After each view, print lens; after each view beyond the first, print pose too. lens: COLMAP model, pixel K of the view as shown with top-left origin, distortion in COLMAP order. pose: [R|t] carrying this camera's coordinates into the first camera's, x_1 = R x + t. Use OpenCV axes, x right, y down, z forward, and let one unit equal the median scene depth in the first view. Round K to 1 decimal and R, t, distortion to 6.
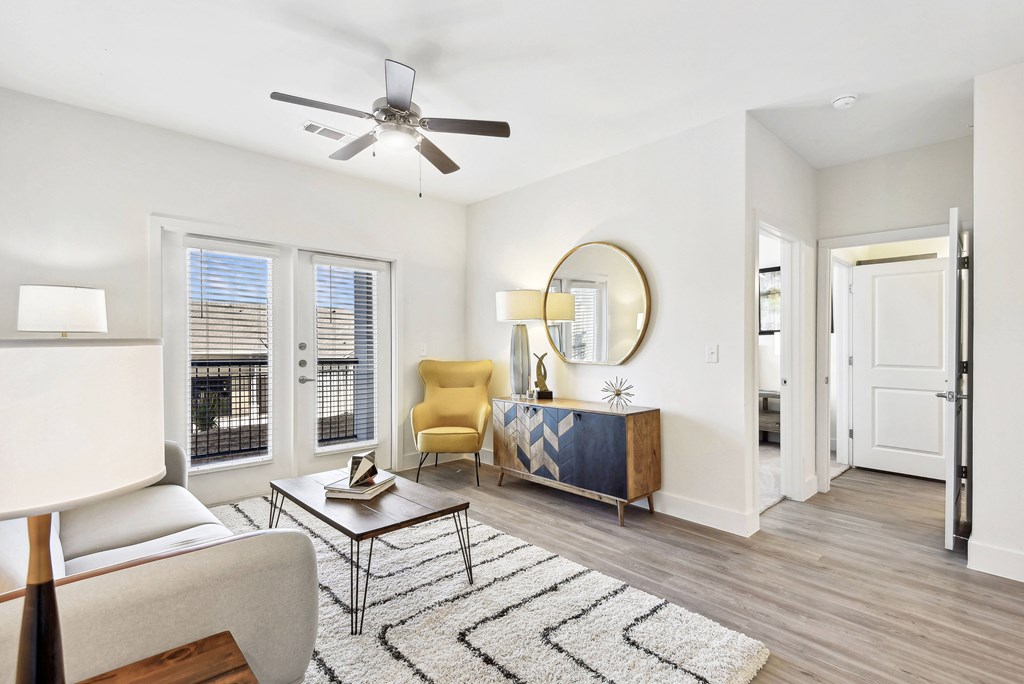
lens RADIAL K [[493.9, 0, 512.0], [0, 493.9, 342.0], [0, 0, 1]] dist [0.000678, -0.000022]
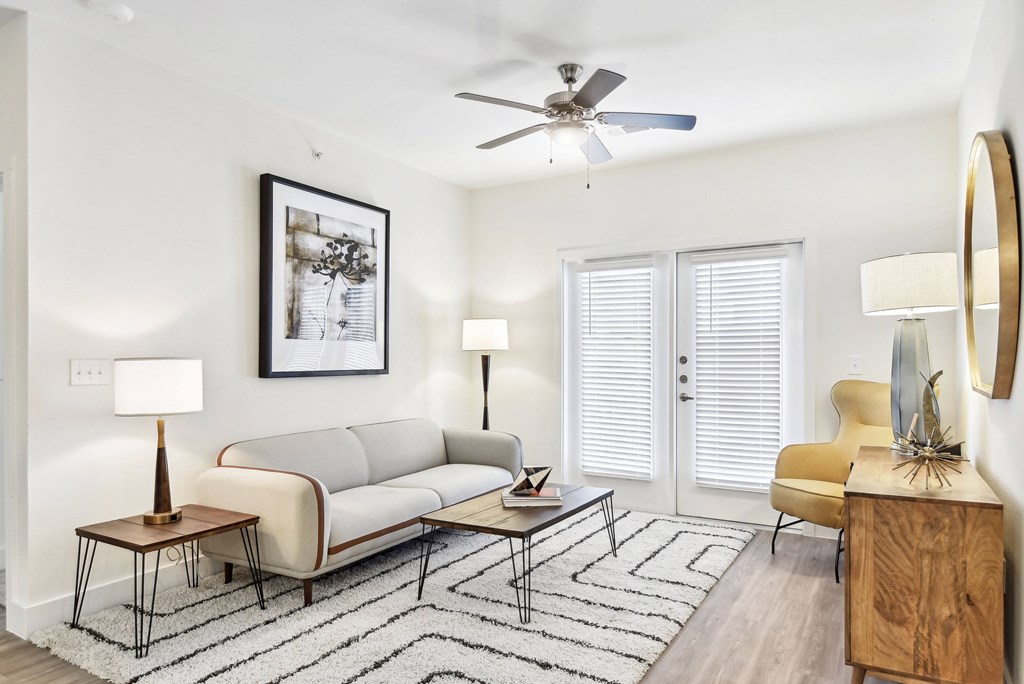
lens RADIAL K [[644.5, 0, 511.6], [0, 644.5, 356.6], [0, 0, 1]] dist [-0.000488, -0.000093]
pose [[0.268328, -0.009440, -0.963281, 0.859218], [0.009516, 0.999929, -0.007149, 0.011514], [0.963281, -0.007248, 0.268399, 0.548104]]
